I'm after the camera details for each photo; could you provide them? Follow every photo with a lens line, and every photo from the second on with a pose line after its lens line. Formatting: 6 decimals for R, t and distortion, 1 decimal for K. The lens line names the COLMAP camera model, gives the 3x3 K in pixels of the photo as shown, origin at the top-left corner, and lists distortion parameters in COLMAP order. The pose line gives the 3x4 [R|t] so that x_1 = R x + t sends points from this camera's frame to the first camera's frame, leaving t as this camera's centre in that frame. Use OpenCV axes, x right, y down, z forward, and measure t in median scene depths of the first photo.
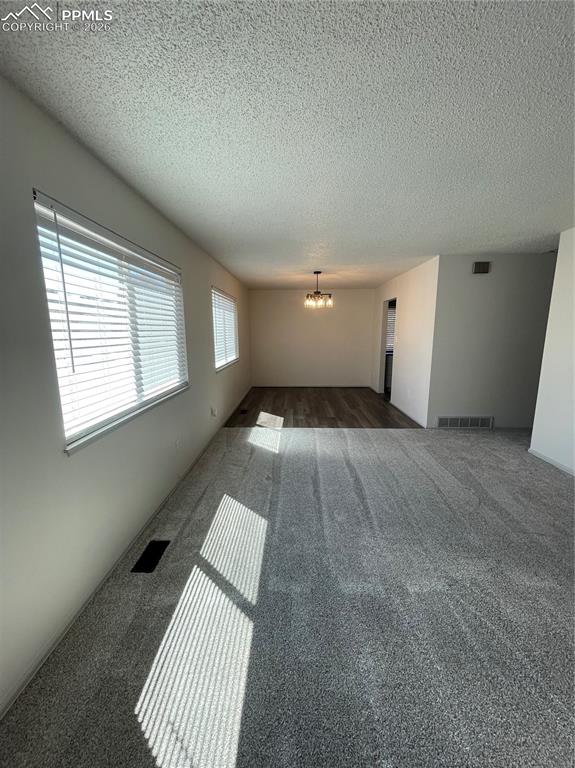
lens RADIAL K [[308.9, 0, 288.0], [0, 308.9, 386.7], [0, 0, 1]] dist [-0.001328, -0.001173]
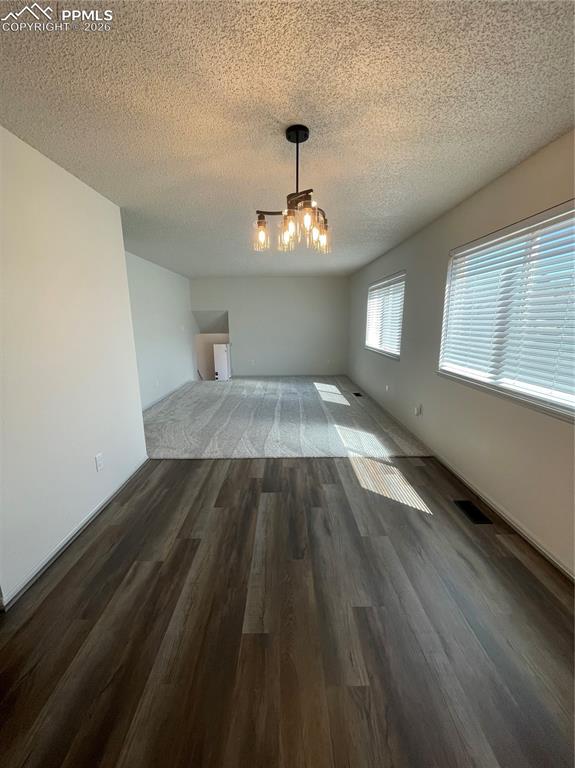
lens RADIAL K [[308.9, 0, 286.0], [0, 308.9, 382.2], [0, 0, 1]] dist [-0.001328, -0.001173]
pose [[-0.999226, 0.016840, -0.035541, 0.130270], [0.002985, 0.933557, 0.358417, -0.252954], [0.039216, 0.358034, -0.932885, 1.443680]]
